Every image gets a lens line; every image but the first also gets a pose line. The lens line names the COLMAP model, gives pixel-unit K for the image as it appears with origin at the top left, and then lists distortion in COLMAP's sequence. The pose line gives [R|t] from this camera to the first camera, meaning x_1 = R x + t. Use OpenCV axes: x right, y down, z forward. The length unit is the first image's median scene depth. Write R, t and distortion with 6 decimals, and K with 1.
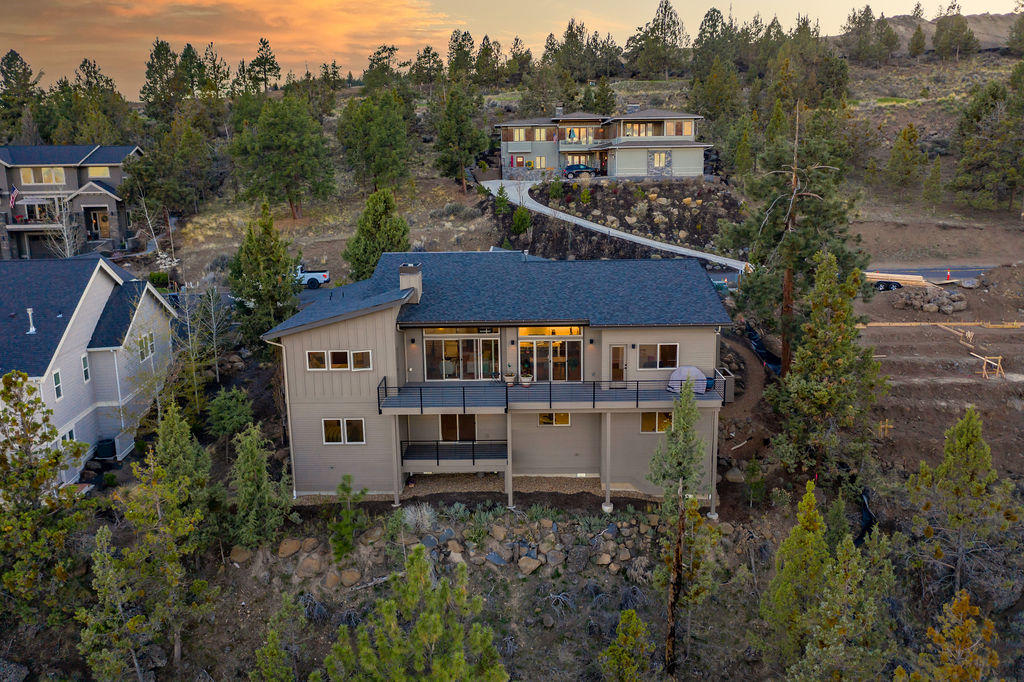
lens RADIAL K [[819.2, 0, 512.5], [0, 819.2, 343.9], [0, 0, 1]] dist [-0.014176, -0.000374]
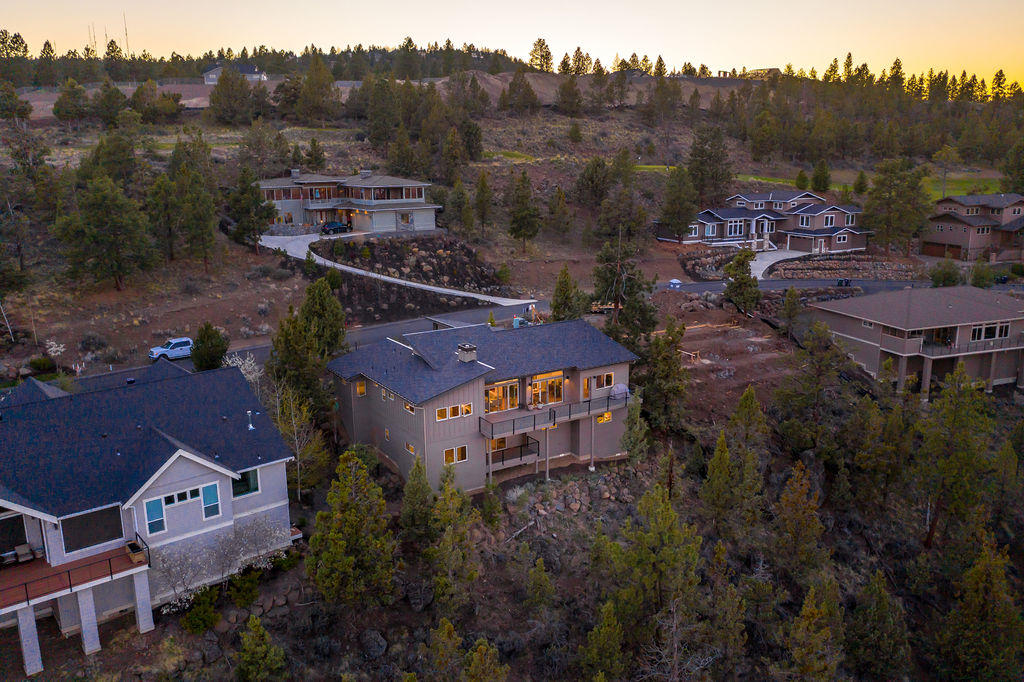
lens RADIAL K [[819.2, 0, 511.4], [0, 819.2, 339.2], [0, 0, 1]] dist [-0.014176, -0.000374]
pose [[0.836105, -0.115445, 0.536284, -0.434424], [0.110247, 0.993021, 0.041884, -0.079276], [-0.537377, 0.024104, 0.842998, -0.191252]]
